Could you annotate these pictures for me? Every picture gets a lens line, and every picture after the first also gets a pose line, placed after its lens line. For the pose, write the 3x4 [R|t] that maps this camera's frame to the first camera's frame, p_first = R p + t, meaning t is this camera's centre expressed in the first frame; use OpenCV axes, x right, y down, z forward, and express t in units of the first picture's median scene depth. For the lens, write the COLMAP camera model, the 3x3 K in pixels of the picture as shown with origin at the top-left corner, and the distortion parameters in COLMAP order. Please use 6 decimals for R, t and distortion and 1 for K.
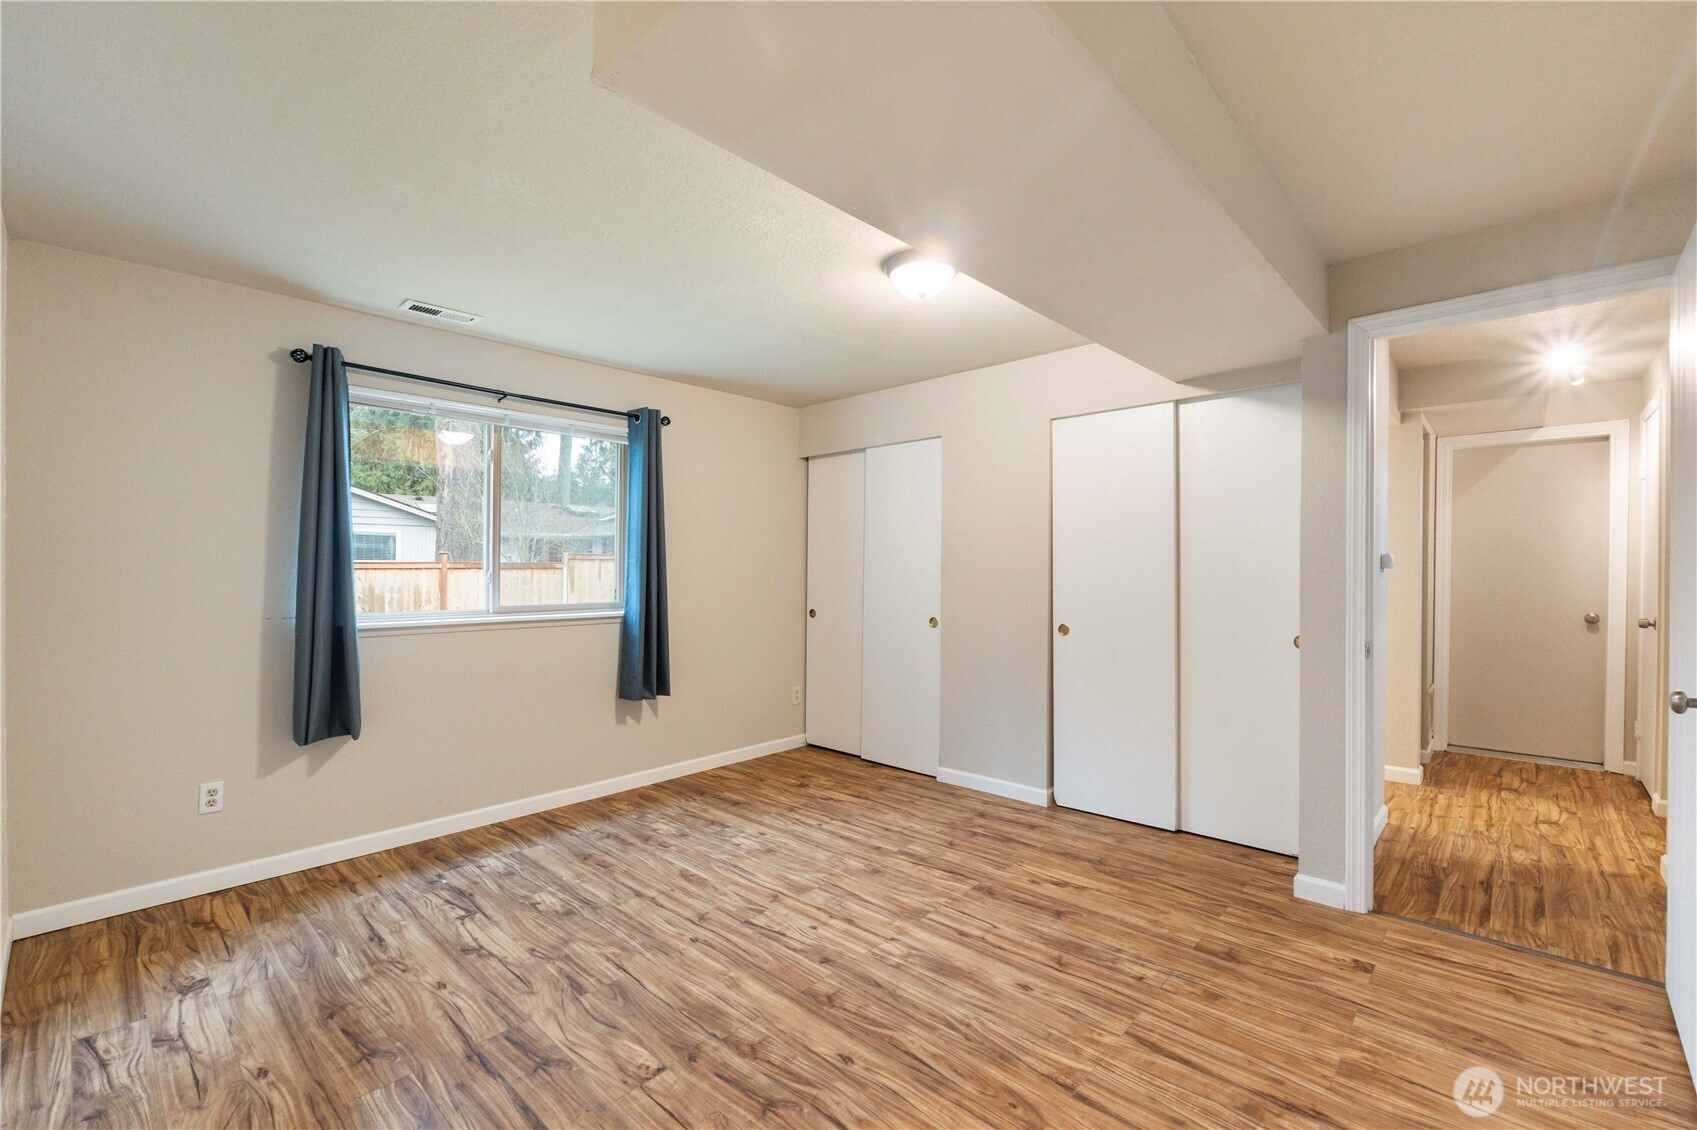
lens RADIAL K [[706.4, 0, 853.6], [0, 706.4, 561.1], [0, 0, 1]] dist [-0.010577, 0.000064]
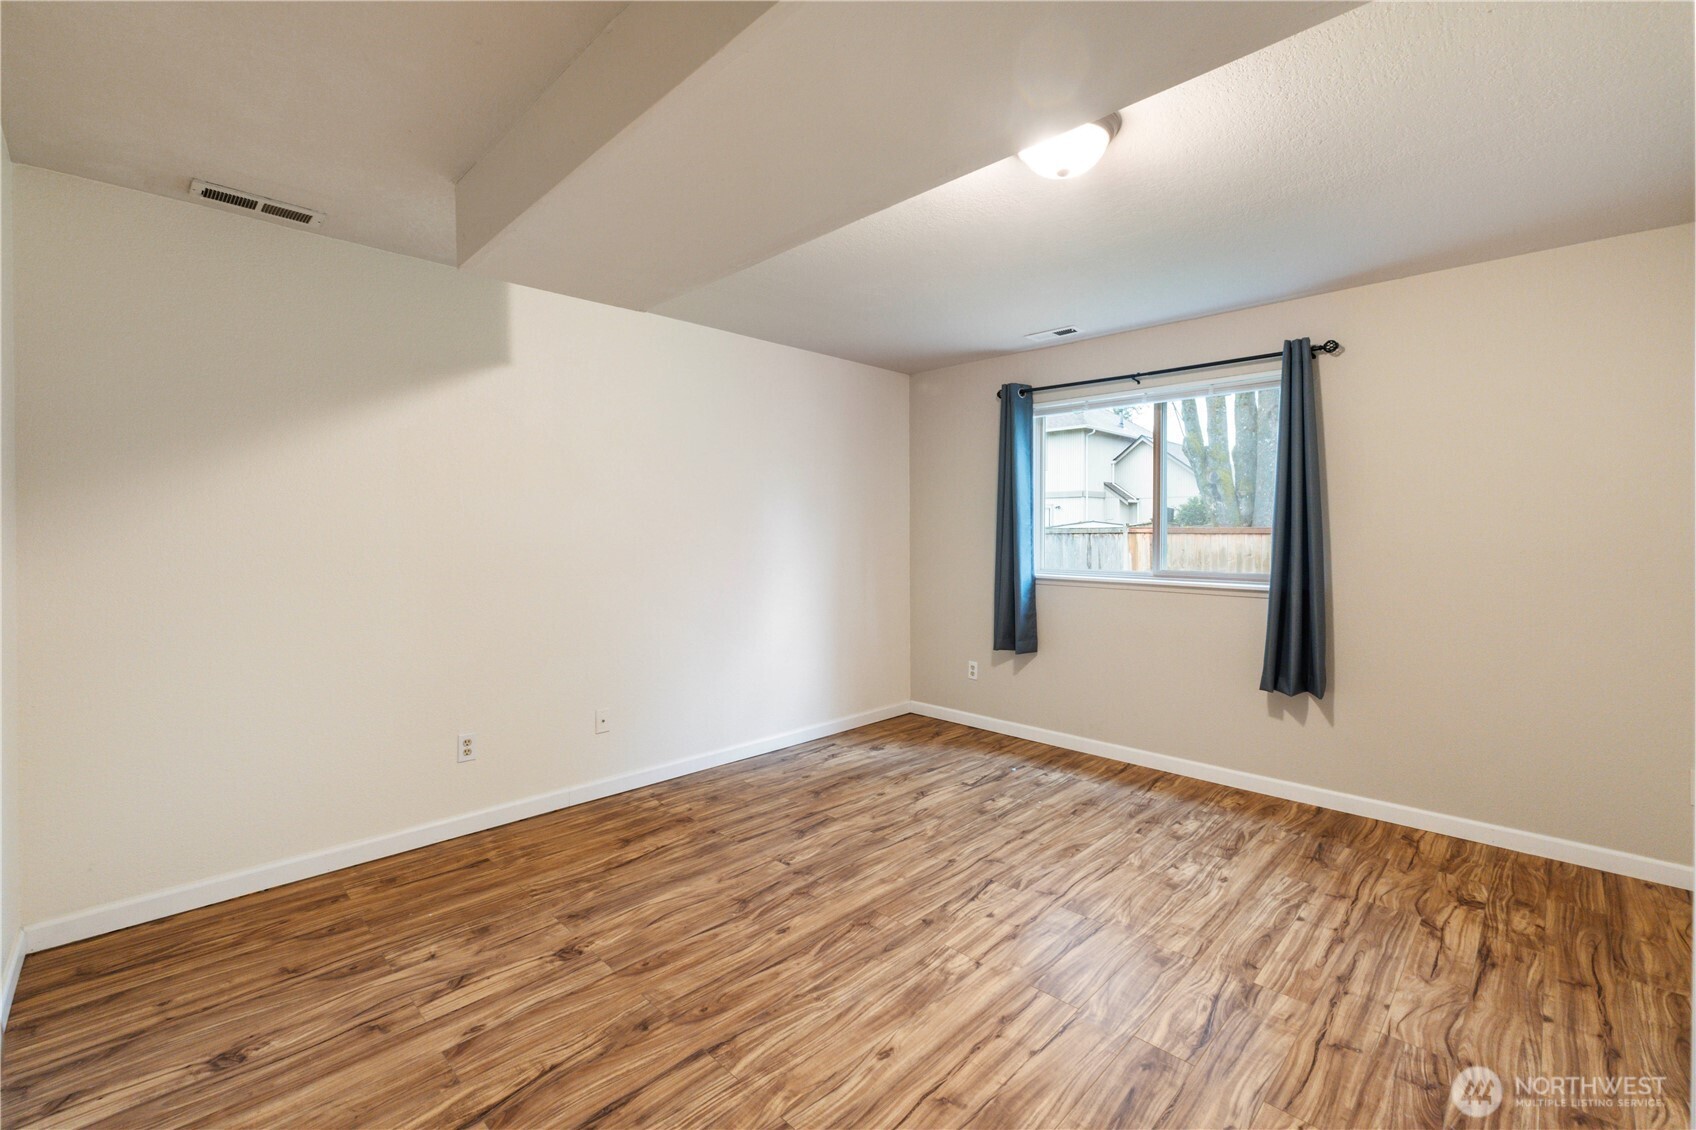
lens RADIAL K [[706.0, 0, 853.1], [0, 706.0, 561.1], [0, 0, 1]] dist [-0.010577, 0.000064]
pose [[-0.010593, 0.042635, -0.999035, 0.778111], [0.006416, 0.999073, 0.042569, -0.002224], [0.999923, -0.005959, -0.010857, 0.731339]]
